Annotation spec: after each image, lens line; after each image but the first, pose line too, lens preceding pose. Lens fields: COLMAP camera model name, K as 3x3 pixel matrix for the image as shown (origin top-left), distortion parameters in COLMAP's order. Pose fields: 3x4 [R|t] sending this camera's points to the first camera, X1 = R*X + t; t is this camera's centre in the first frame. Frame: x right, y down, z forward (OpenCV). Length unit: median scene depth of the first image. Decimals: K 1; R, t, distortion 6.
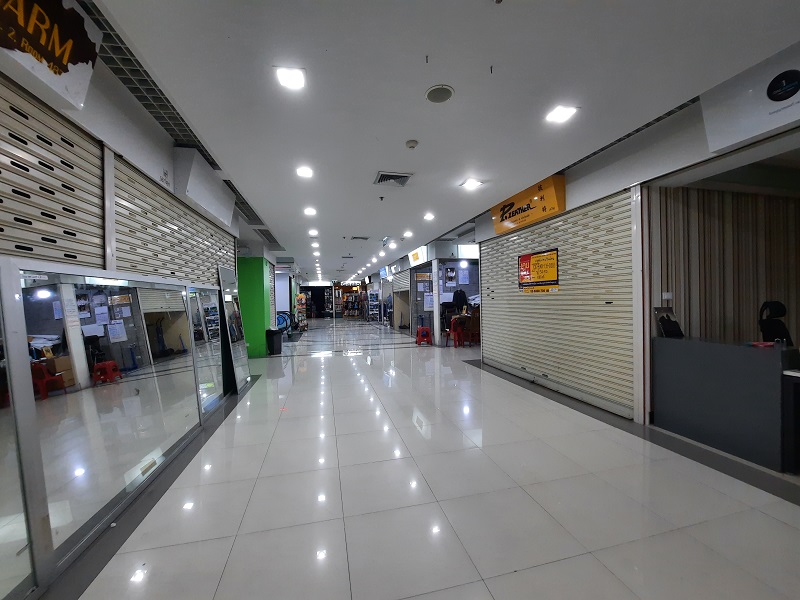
lens RADIAL K [[317.9, 0, 396.5], [0, 317.9, 301.5], [0, 0, 1]] dist [-0.015044, -0.000101]
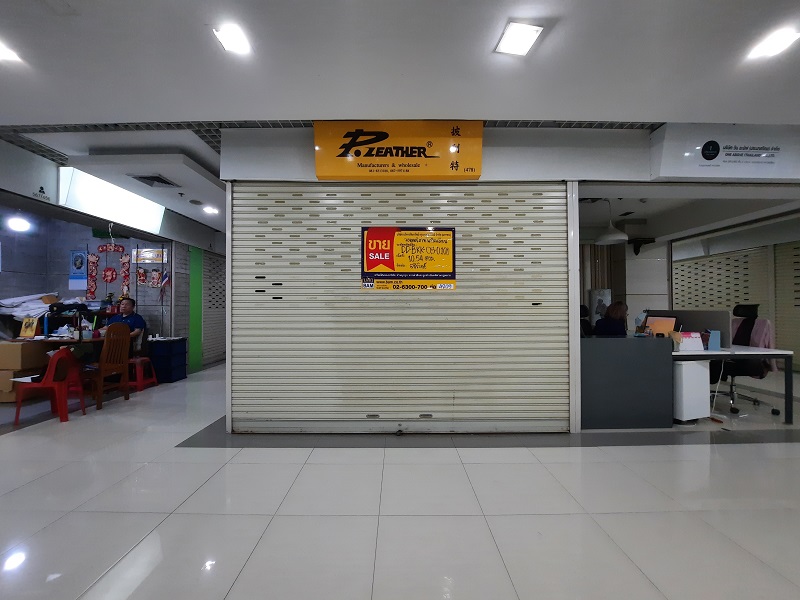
lens RADIAL K [[317.9, 0, 396.5], [0, 317.9, 301.5], [0, 0, 1]] dist [-0.015044, -0.000101]
pose [[0.226912, 0.036814, 0.973219, -0.191772], [0.004888, 0.999230, -0.038938, 0.021582], [-0.973903, 0.013593, 0.226557, 0.895006]]
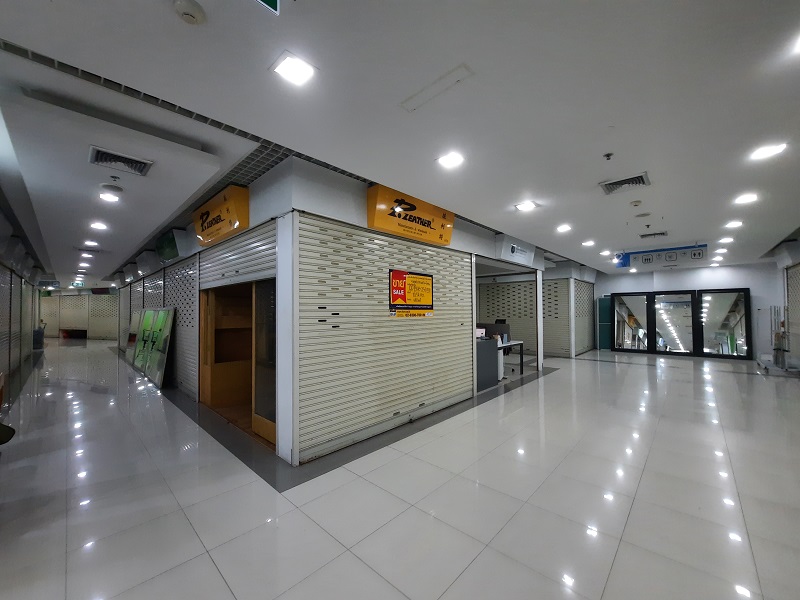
lens RADIAL K [[317.9, 0, 396.5], [0, 317.9, 301.5], [0, 0, 1]] dist [-0.015044, -0.000101]
pose [[-0.551136, 0.047308, 0.833073, -0.288587], [0.023415, 0.998875, -0.041232, -0.036083], [-0.834087, -0.003218, -0.551624, 1.564897]]
